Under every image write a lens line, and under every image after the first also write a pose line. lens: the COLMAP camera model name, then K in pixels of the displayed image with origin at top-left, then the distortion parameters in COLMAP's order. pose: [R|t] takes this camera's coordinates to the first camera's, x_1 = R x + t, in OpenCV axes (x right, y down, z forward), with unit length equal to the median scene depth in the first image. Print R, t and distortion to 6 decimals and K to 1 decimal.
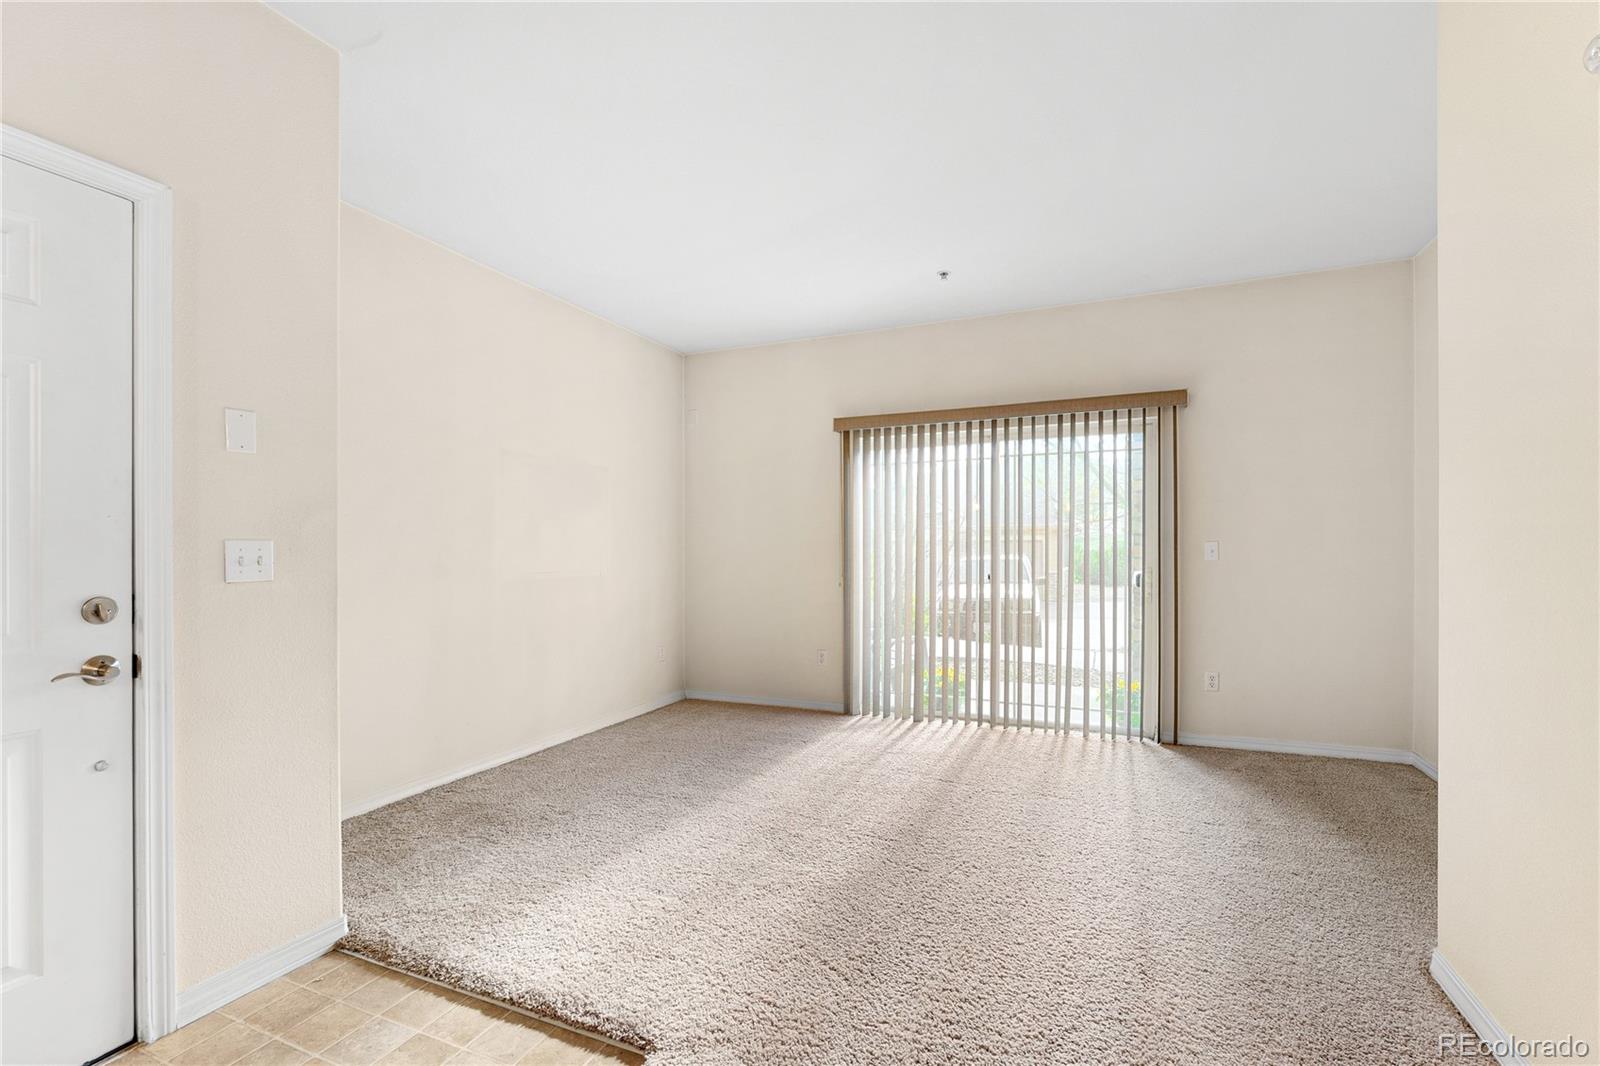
lens RADIAL K [[699.2, 0, 805.3], [0, 699.2, 548.7], [0, 0, 1]] dist [-0.003454, -0.001327]
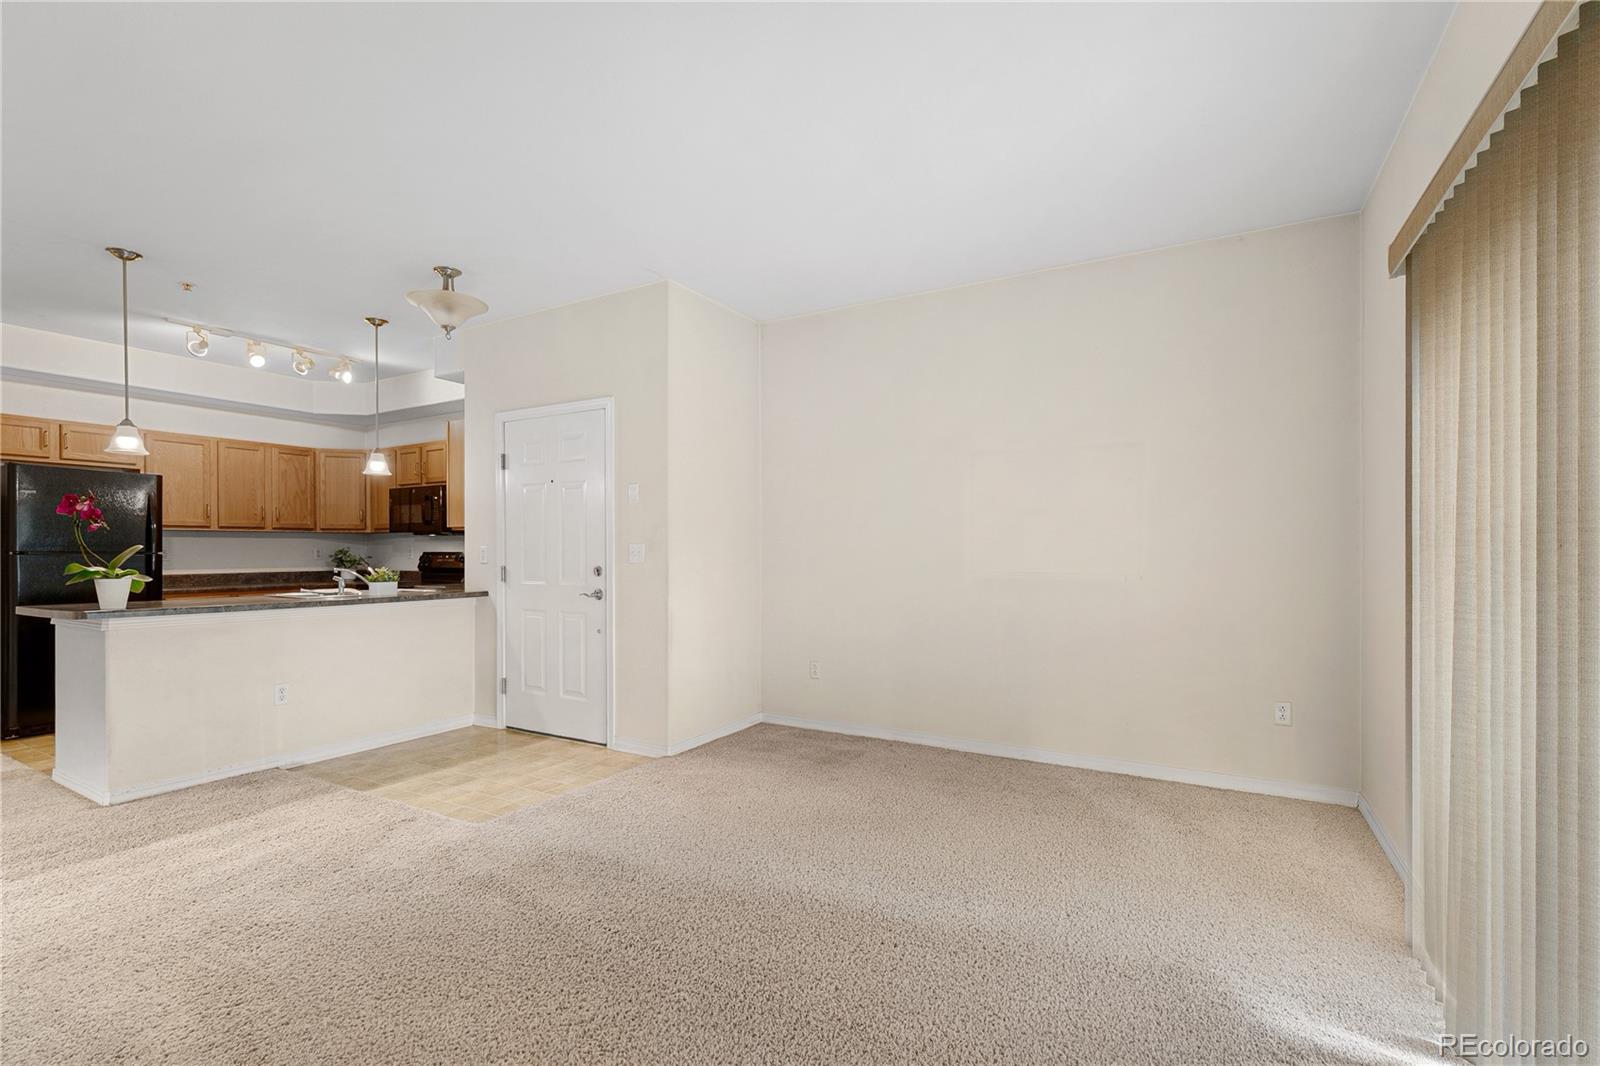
lens RADIAL K [[699.2, 0, 816.0], [0, 699.2, 548.9], [0, 0, 1]] dist [-0.003454, -0.001327]
pose [[-0.105774, 0.008811, -0.994351, 0.563158], [0.001343, 0.999961, 0.008718, -0.006499], [0.994389, -0.000414, -0.105781, 0.783146]]
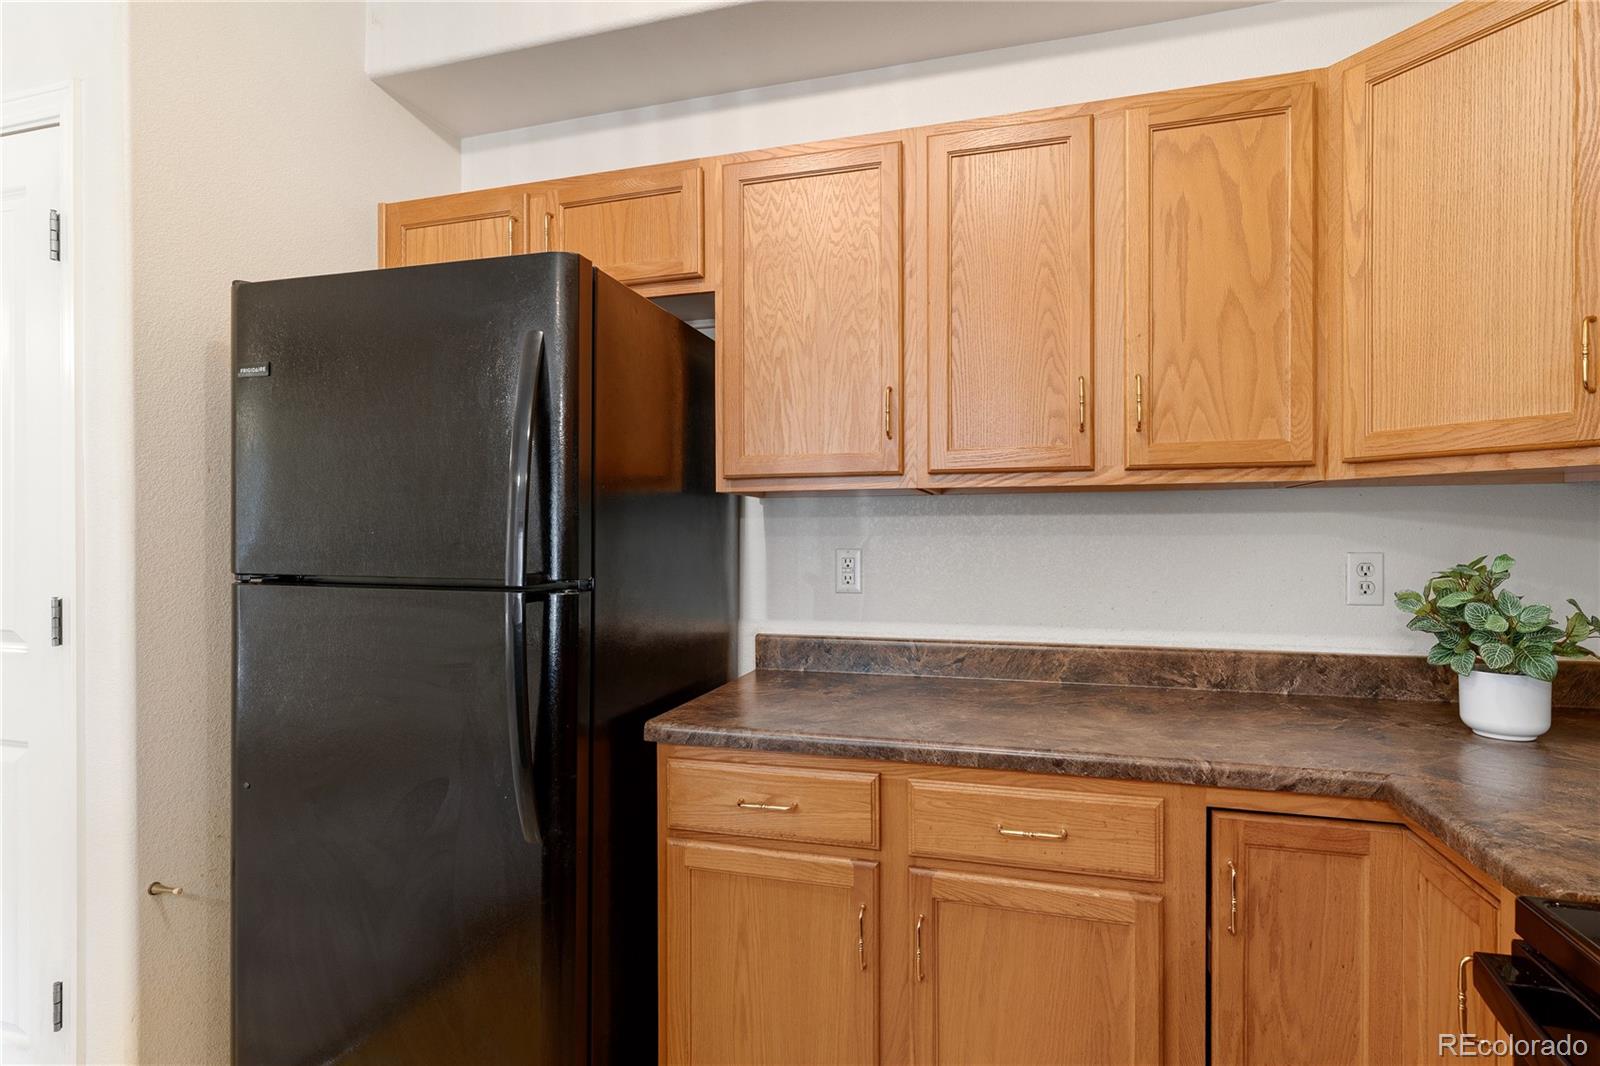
lens RADIAL K [[813.3, 0, 797.7], [0, 813.3, 537.7], [0, 0, 1]] dist [0.003441, -0.002072]
pose [[-0.994648, 0.010275, -0.102812, -0.524312], [0.009585, 0.999928, 0.007203, -0.010424], [0.102879, 0.006179, -0.994675, -0.093976]]
